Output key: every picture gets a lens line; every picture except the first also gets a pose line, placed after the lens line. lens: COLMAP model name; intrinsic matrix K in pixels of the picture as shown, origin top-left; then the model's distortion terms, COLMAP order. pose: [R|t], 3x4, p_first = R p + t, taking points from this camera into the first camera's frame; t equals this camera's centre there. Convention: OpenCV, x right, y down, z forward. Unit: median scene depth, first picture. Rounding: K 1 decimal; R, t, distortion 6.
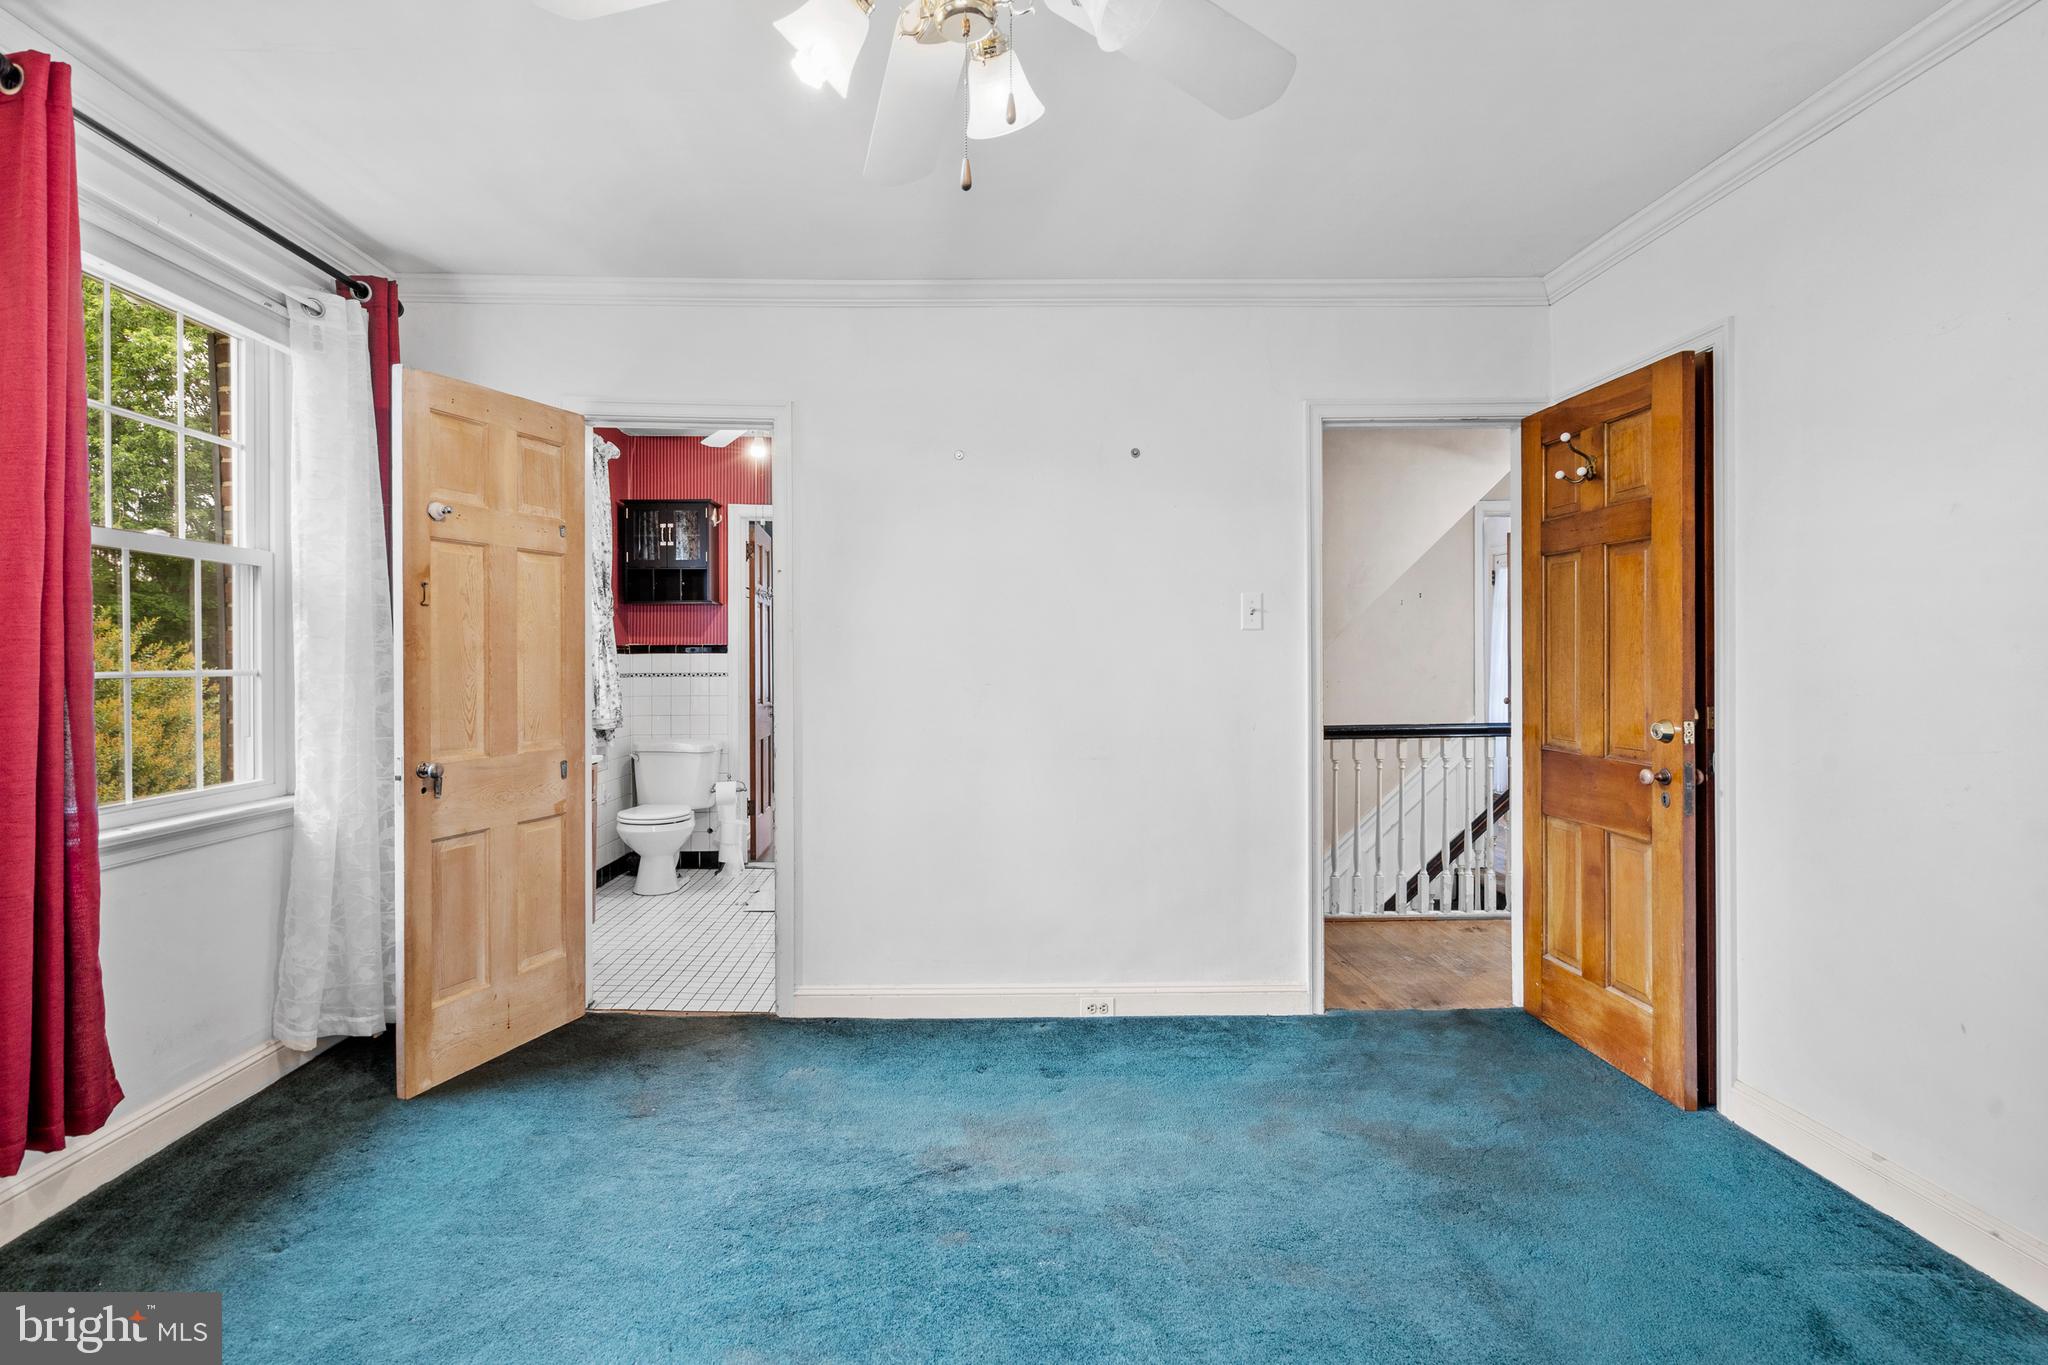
lens RADIAL K [[931.6, 0, 1028.1], [0, 931.6, 667.0], [0, 0, 1]] dist [0.032216, -0.000020]
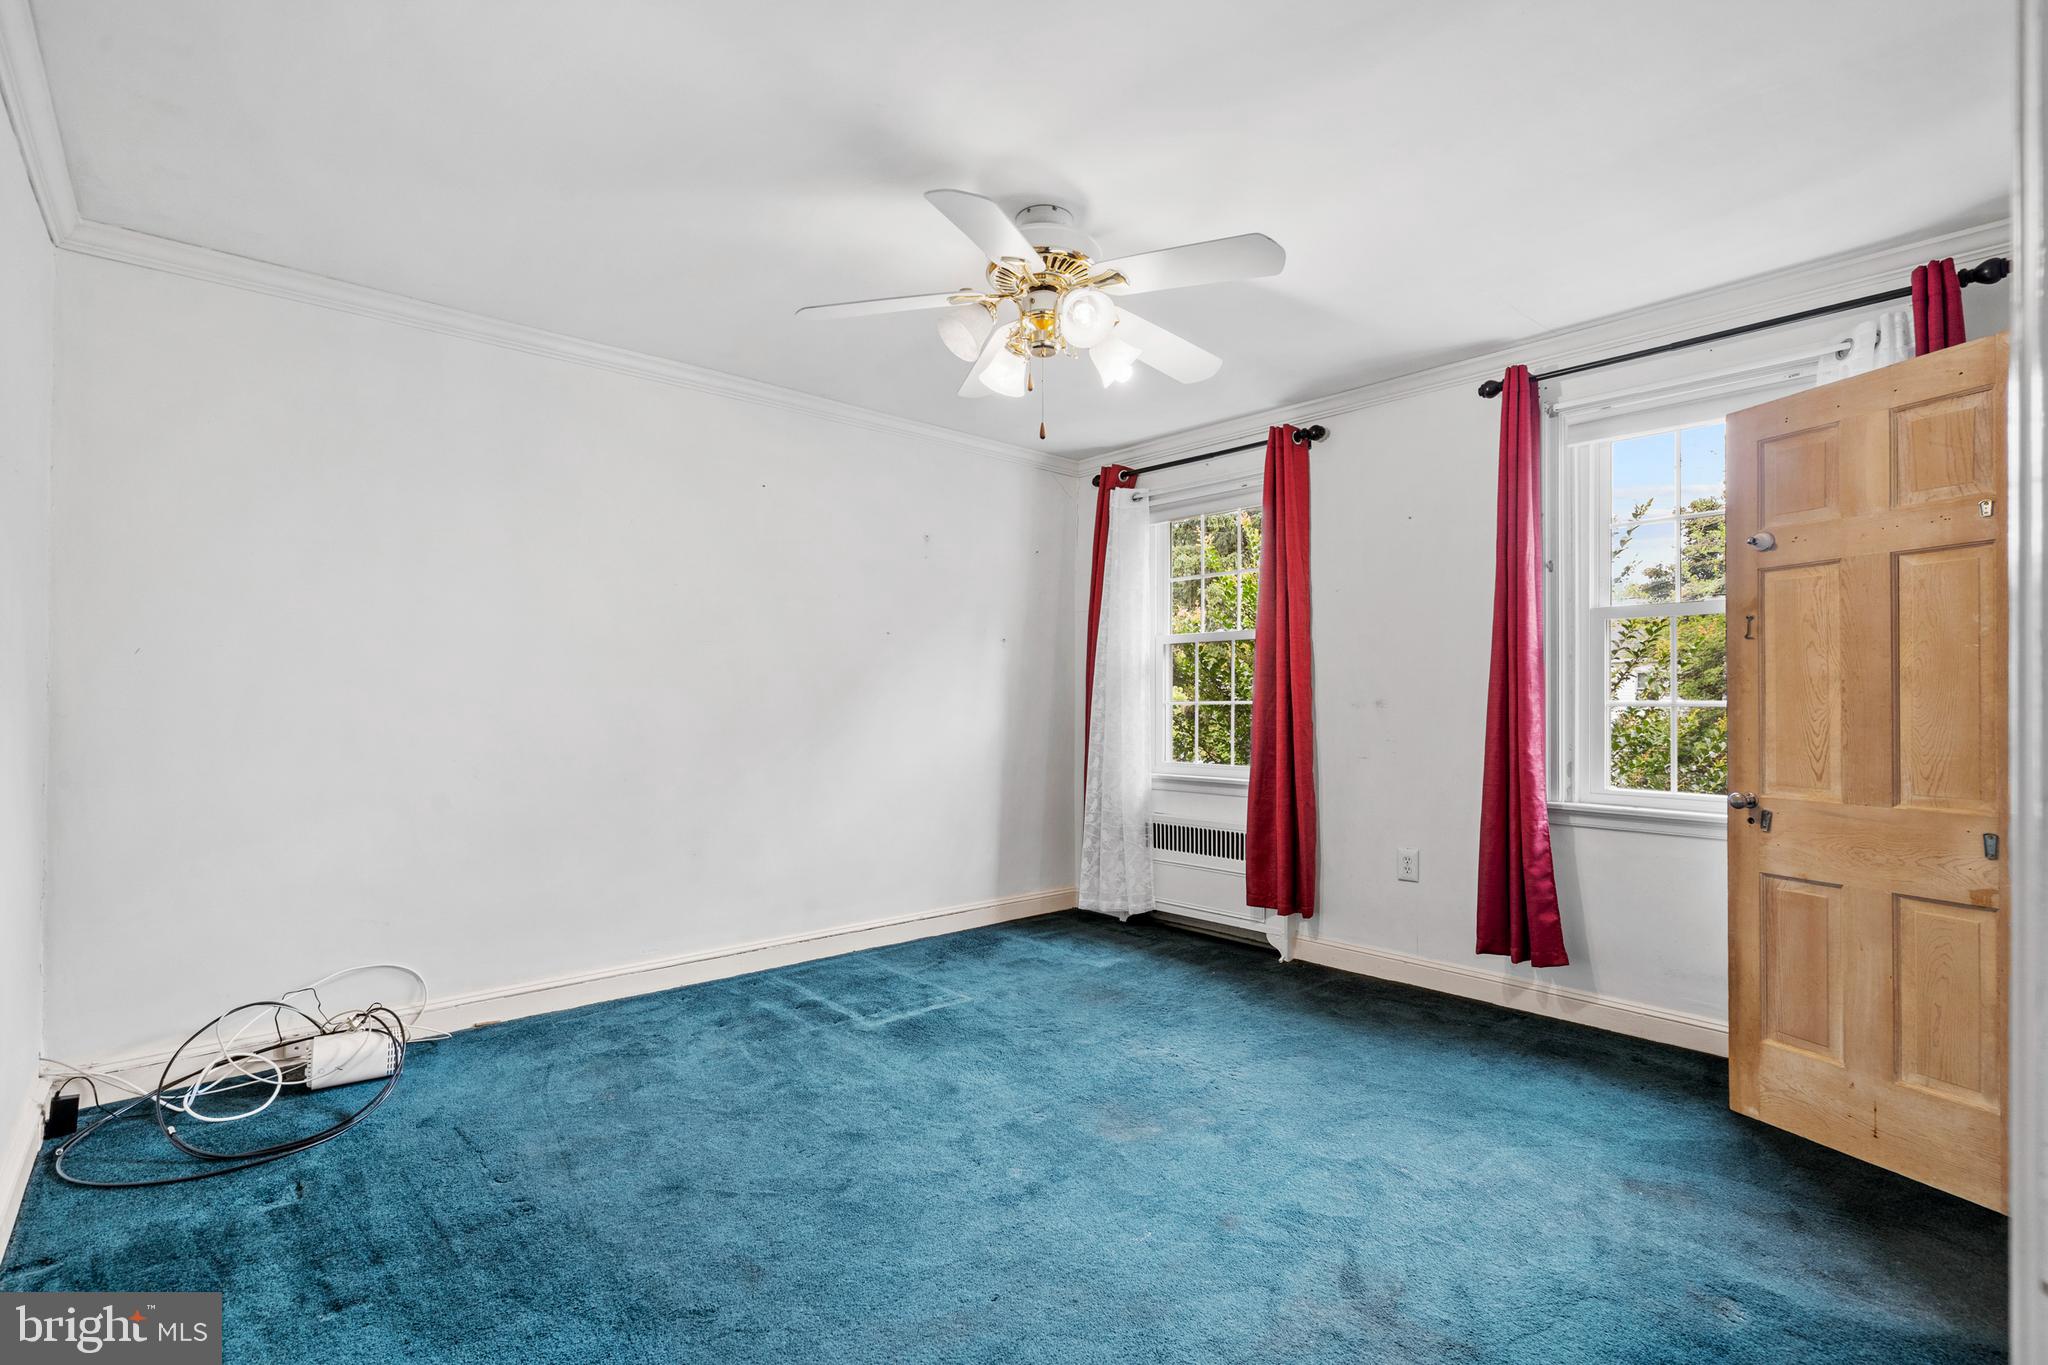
lens RADIAL K [[939.9, 0, 1014.5], [0, 939.9, 691.5], [0, 0, 1]] dist [0.002323, -0.000112]
pose [[-0.773654, -0.004651, -0.633591, 0.497903], [-0.004338, 0.999989, -0.002043, -0.002085], [0.633593, 0.001168, -0.773665, 1.040853]]
